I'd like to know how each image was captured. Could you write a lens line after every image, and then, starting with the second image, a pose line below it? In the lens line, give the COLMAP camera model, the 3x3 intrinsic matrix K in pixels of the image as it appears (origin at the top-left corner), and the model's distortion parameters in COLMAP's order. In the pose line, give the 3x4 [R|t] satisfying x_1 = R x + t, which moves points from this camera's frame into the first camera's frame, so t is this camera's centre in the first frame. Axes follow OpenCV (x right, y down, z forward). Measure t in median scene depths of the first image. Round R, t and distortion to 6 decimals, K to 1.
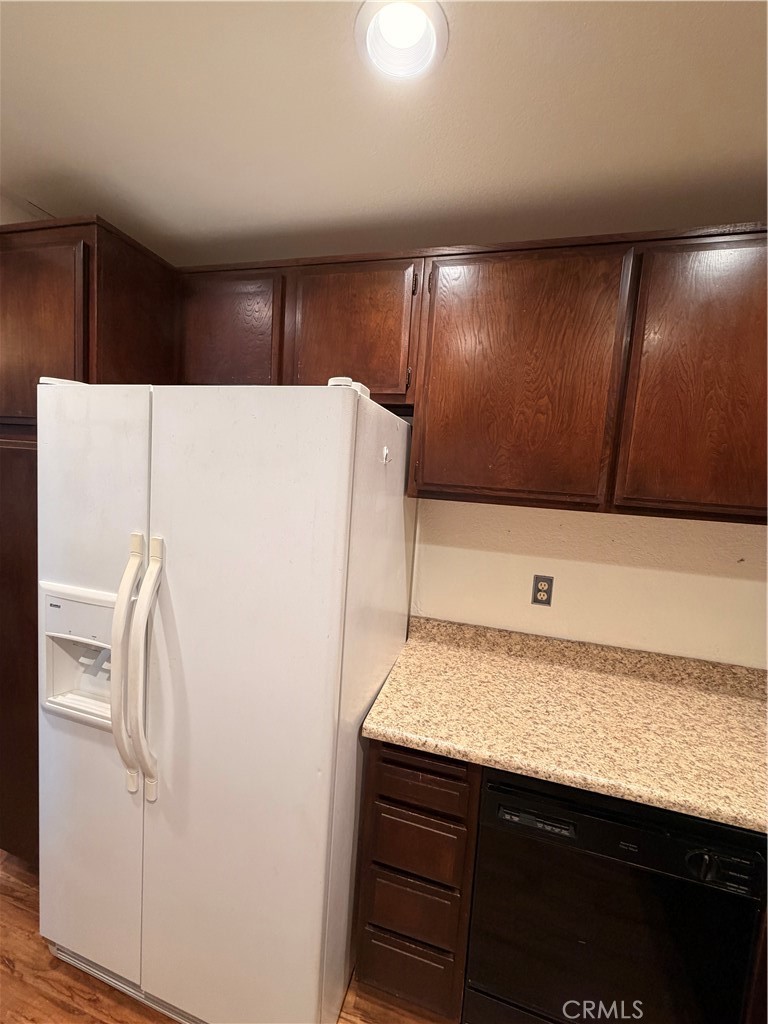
lens RADIAL K [[407.2, 0, 383.3], [0, 407.2, 511.3], [0, 0, 1]] dist [-0.000140, -0.000111]
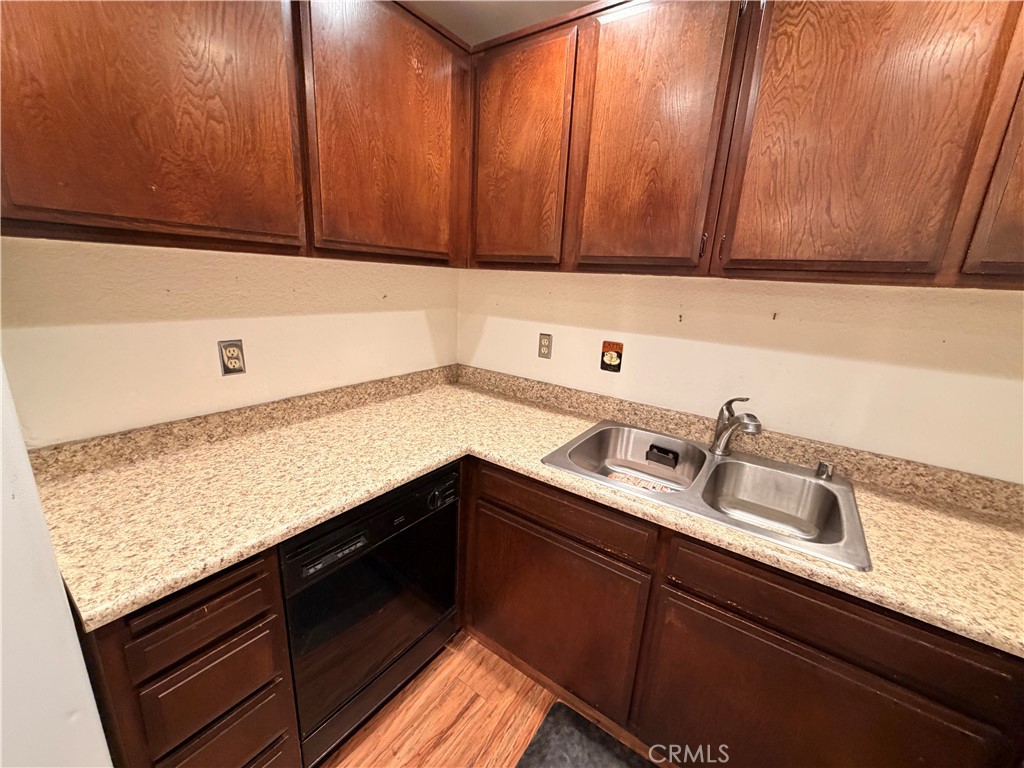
lens RADIAL K [[407.2, 0, 512.4], [0, 407.2, 384.9], [0, 0, 1]] dist [-0.000140, -0.000111]
pose [[0.349837, -0.287465, 0.891615, -0.231231], [0.055328, 0.956435, 0.286655, 0.044348], [-0.935175, -0.050951, 0.350501, 0.173021]]
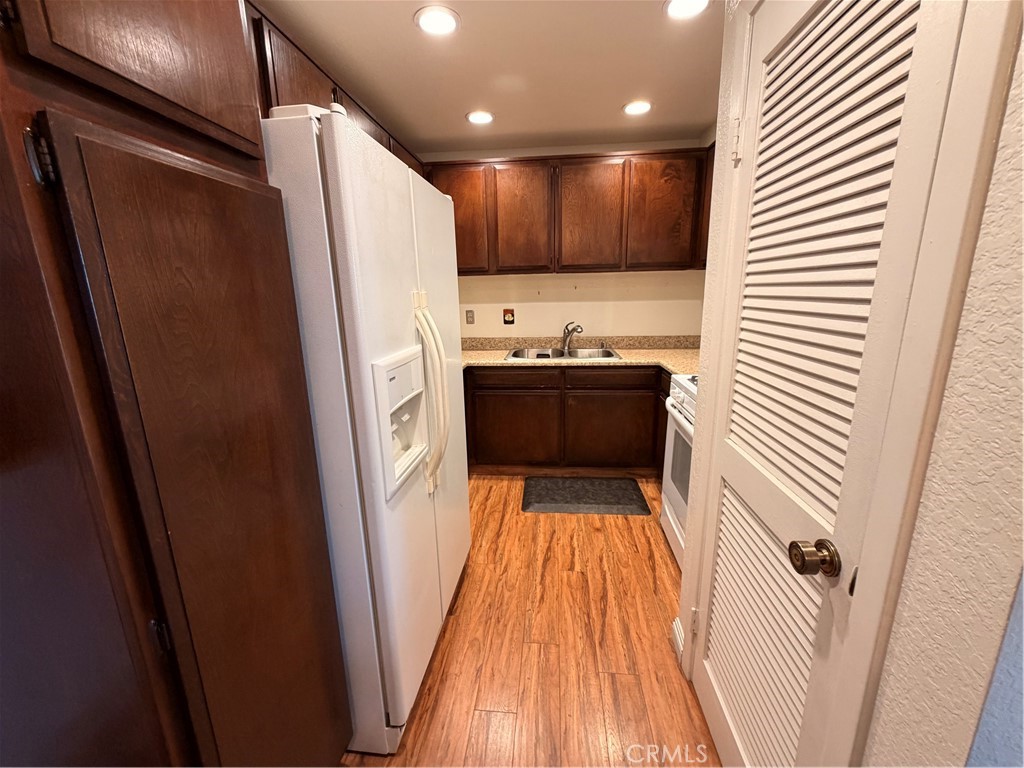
lens RADIAL K [[410.0, 0, 513.7], [0, 410.0, 387.3], [0, 0, 1]] dist [-0.000013, -0.000028]
pose [[-0.168968, -0.286148, 0.943170, -1.569295], [0.095849, 0.947623, 0.304671, -0.016476], [-0.980950, 0.141882, -0.132691, 0.740945]]
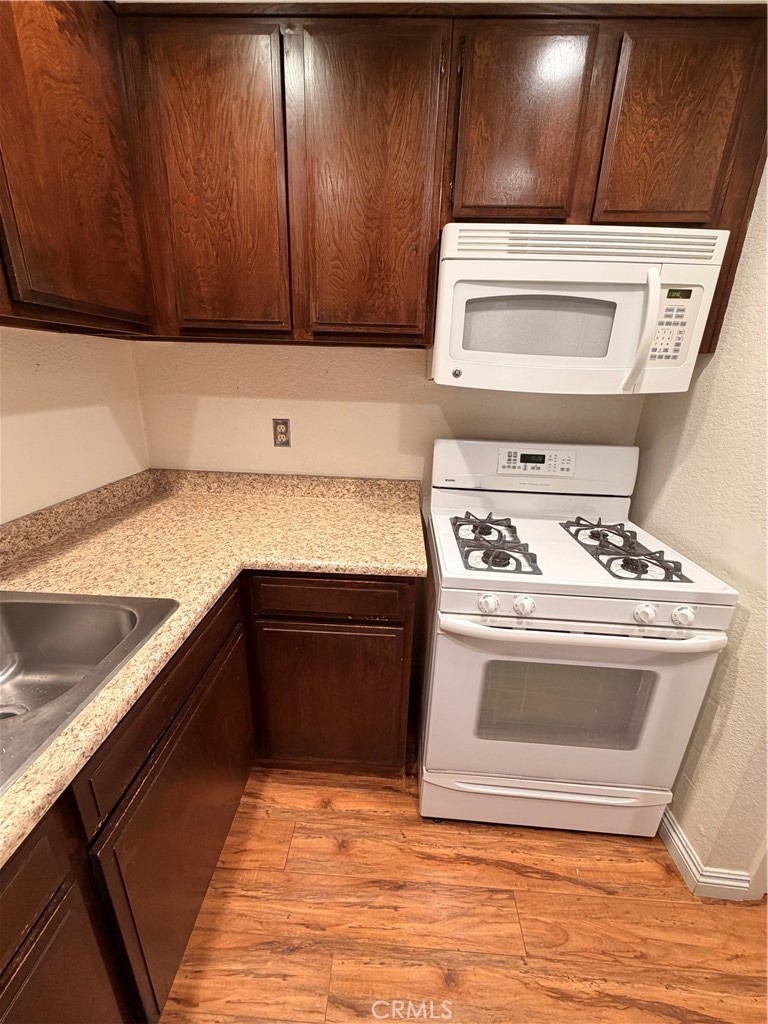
lens RADIAL K [[407.2, 0, 383.3], [0, 407.2, 511.3], [0, 0, 1]] dist [-0.000140, -0.000111]
pose [[-0.972481, -0.021425, -0.231994, 0.317539], [-0.112609, 0.914949, 0.387541, 0.095146], [0.203959, 0.403001, -0.892183, 0.511250]]
